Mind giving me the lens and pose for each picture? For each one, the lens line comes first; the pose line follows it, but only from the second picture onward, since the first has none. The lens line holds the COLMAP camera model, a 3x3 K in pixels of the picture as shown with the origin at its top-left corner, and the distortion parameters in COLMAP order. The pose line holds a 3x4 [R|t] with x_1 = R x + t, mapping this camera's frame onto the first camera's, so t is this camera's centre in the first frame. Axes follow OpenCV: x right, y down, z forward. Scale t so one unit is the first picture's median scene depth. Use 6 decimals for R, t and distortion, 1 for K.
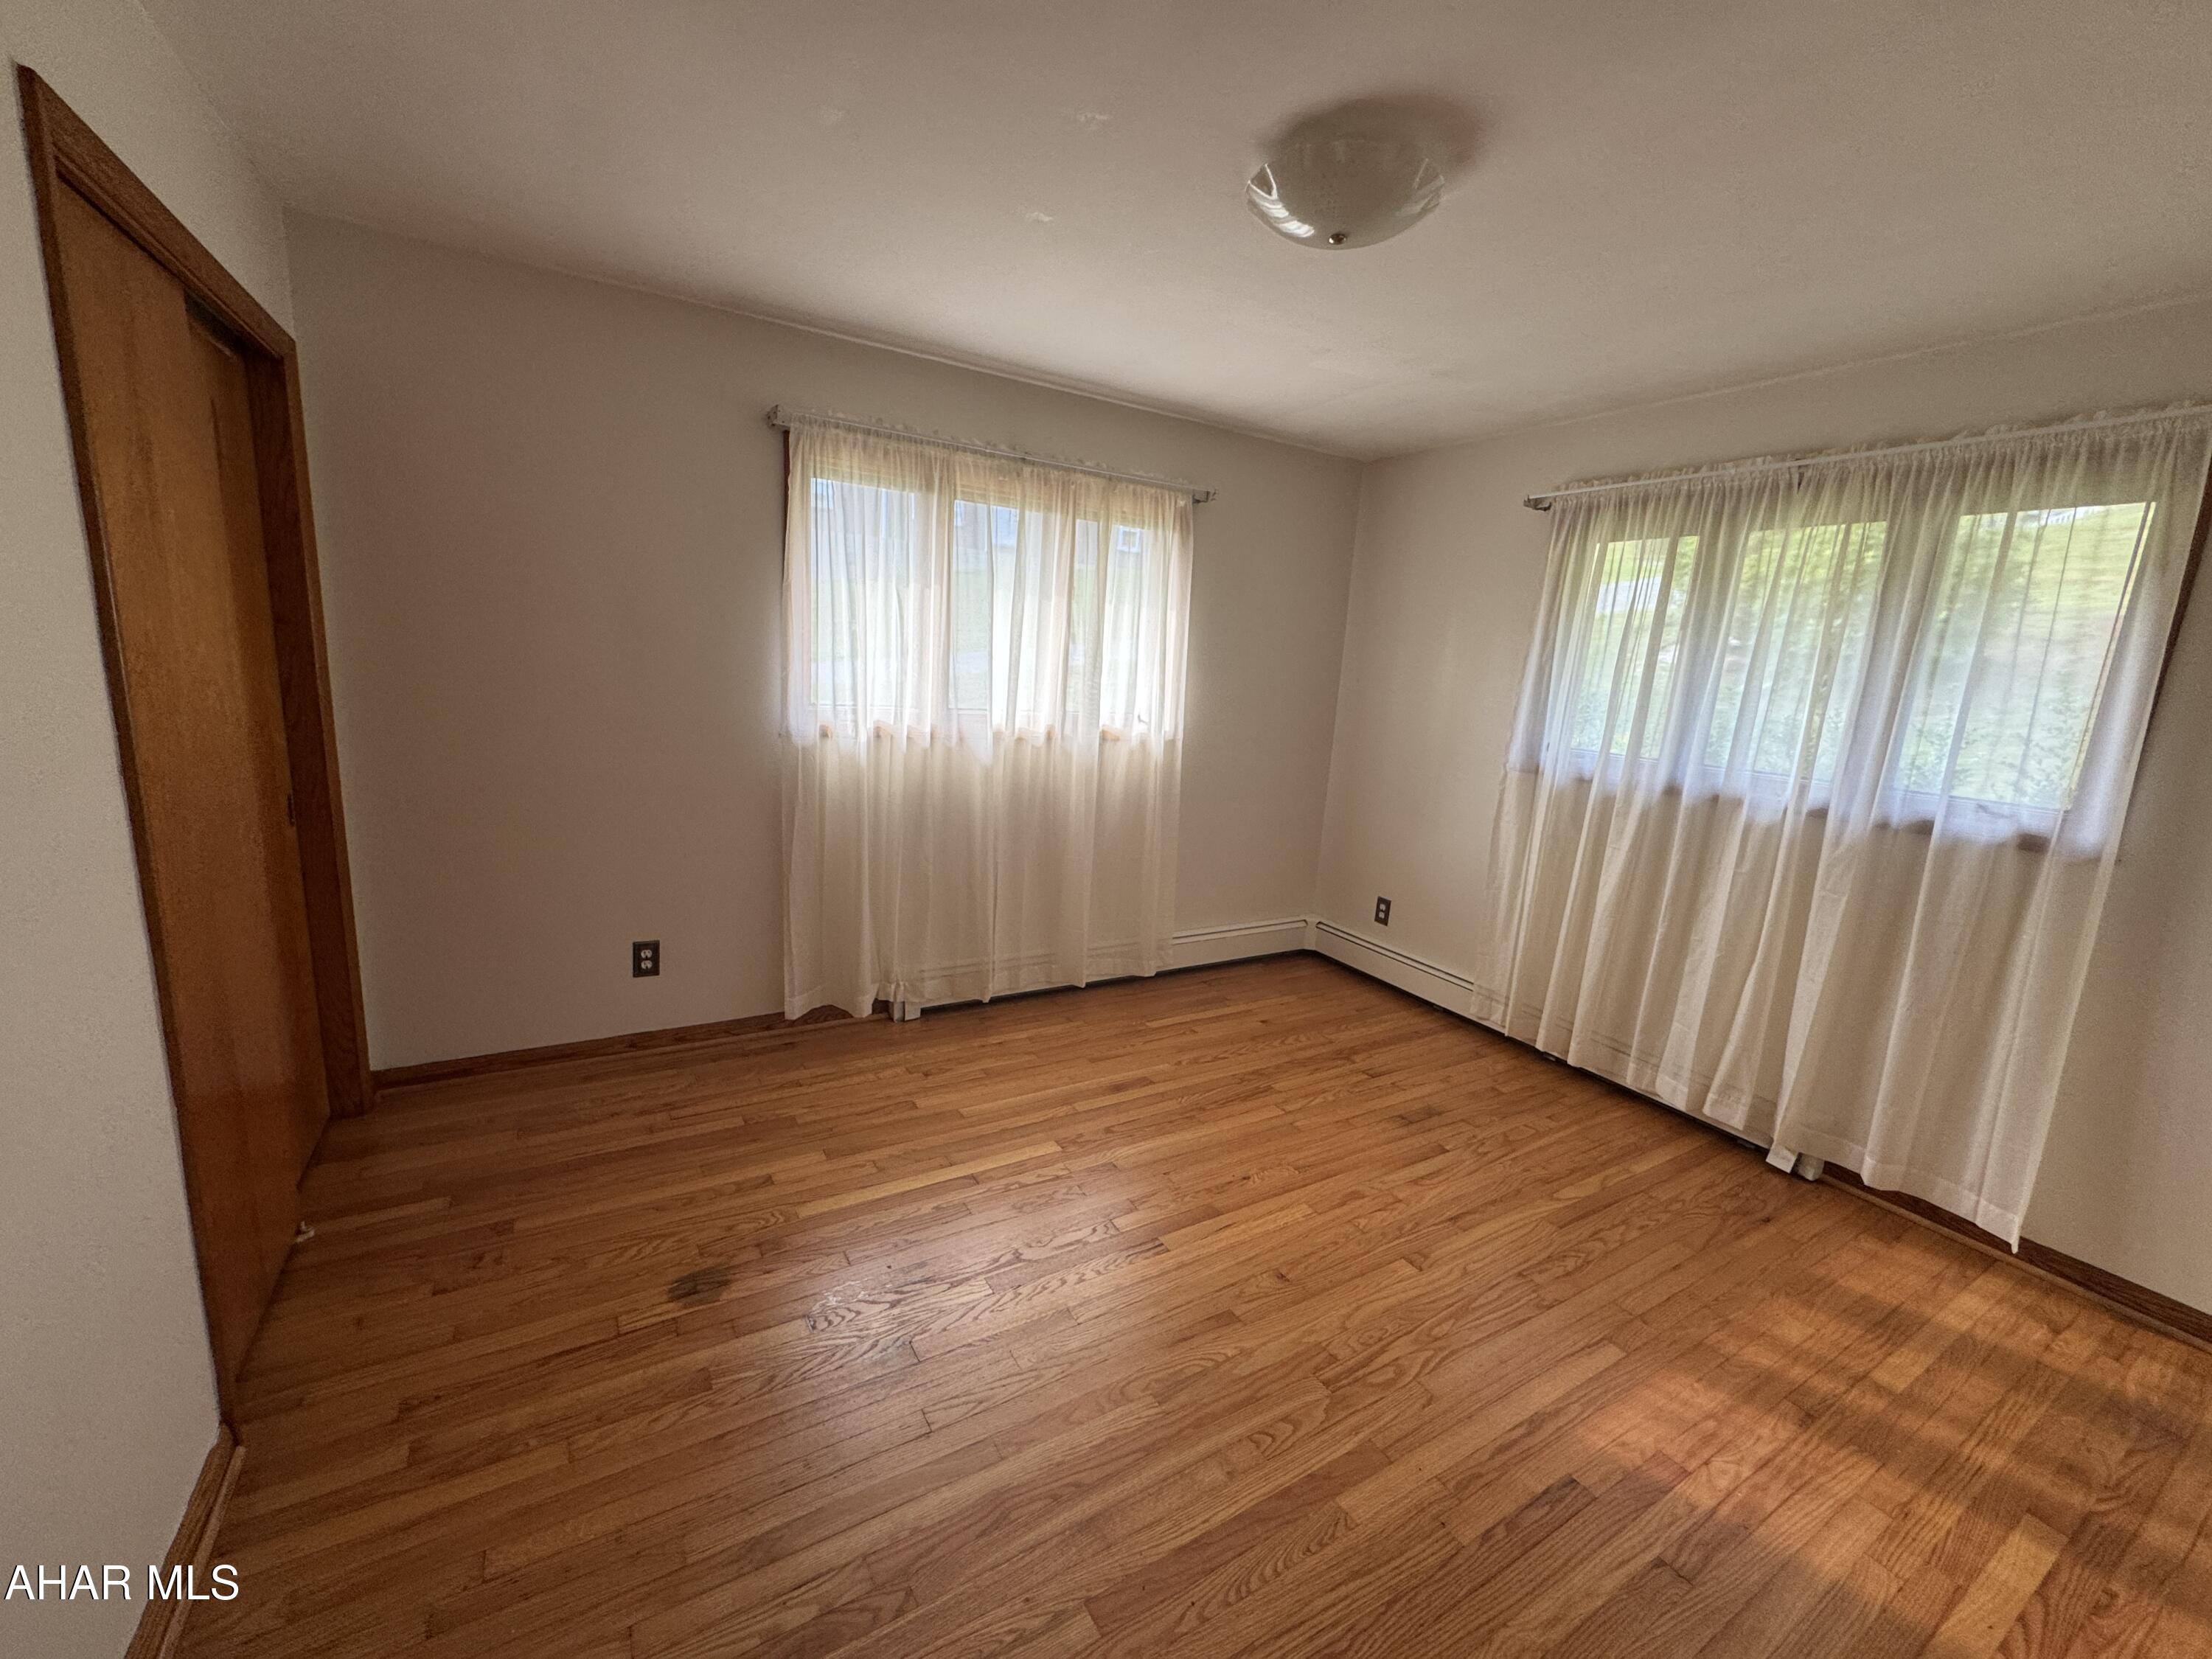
lens RADIAL K [[881.4, 0, 1094.3], [0, 881.4, 819.4], [0, 0, 1]] dist [0.001683, 0.000120]
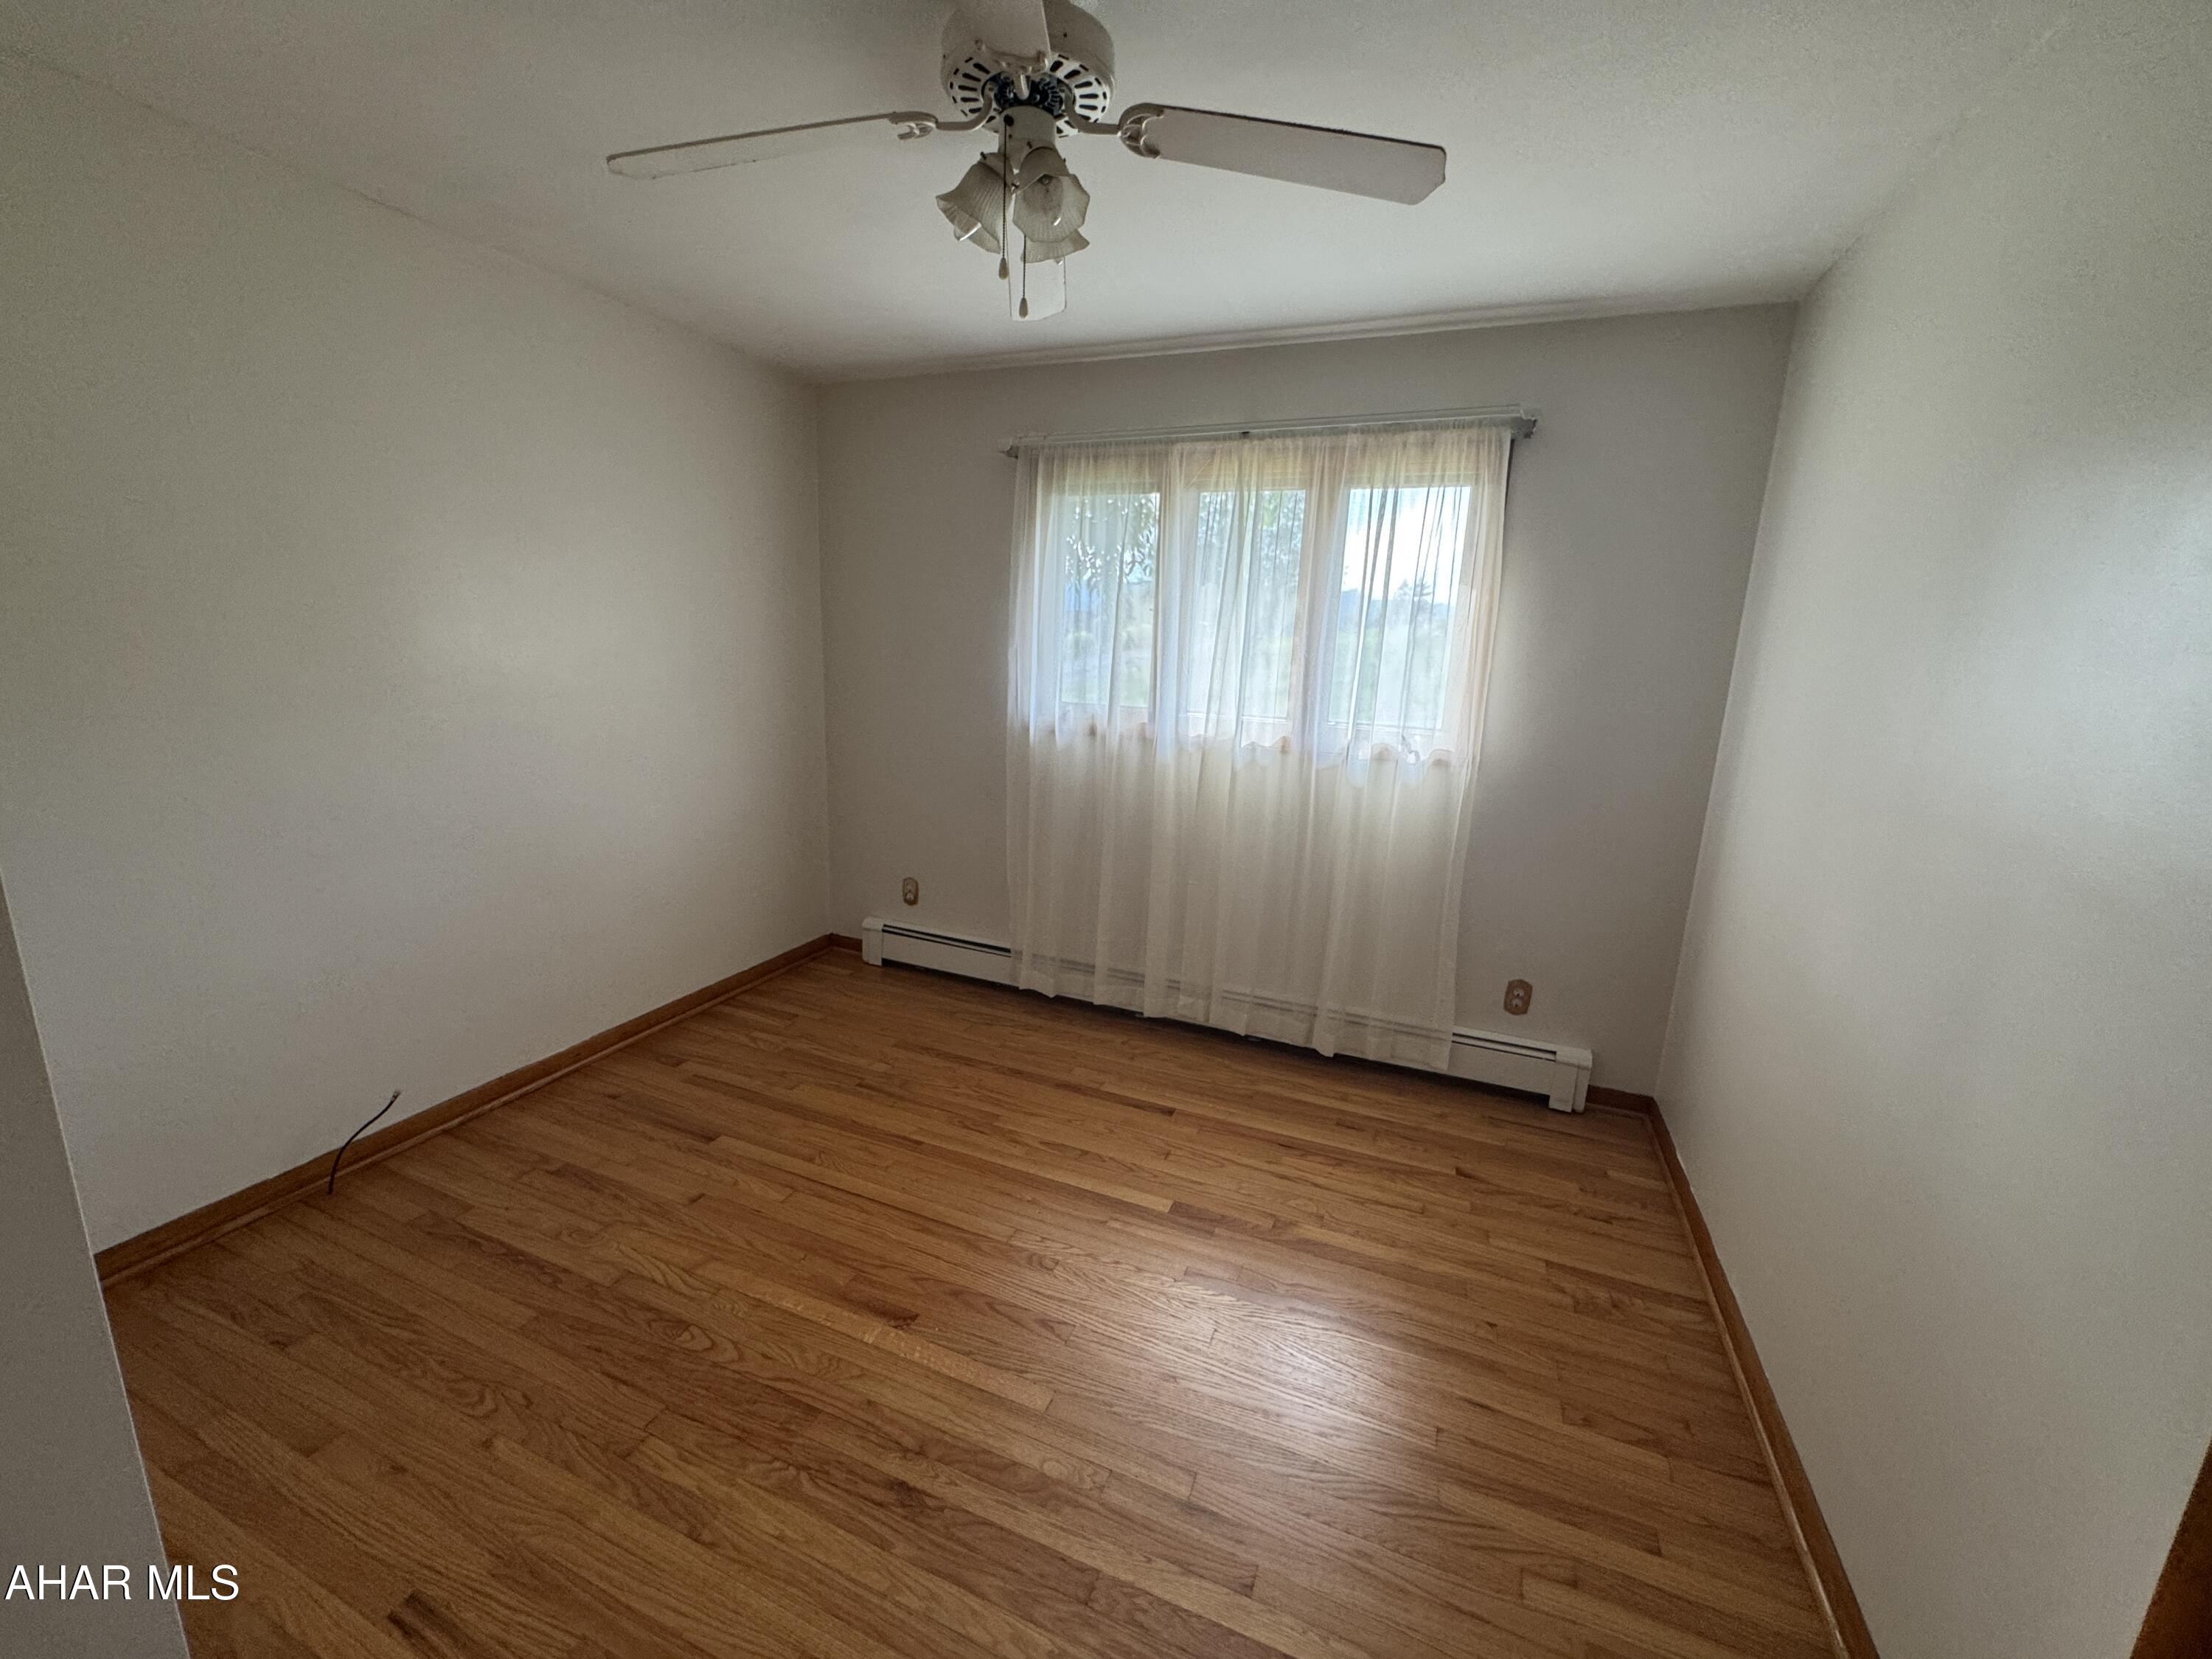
lens RADIAL K [[881.4, 0, 1092.0], [0, 881.4, 842.2], [0, 0, 1]] dist [0.001683, 0.000120]
pose [[0.588873, 0.137837, -0.796385, 0.566079], [-0.152747, 0.986573, 0.057808, -0.025573], [0.793660, 0.087603, 0.602020, 0.350340]]
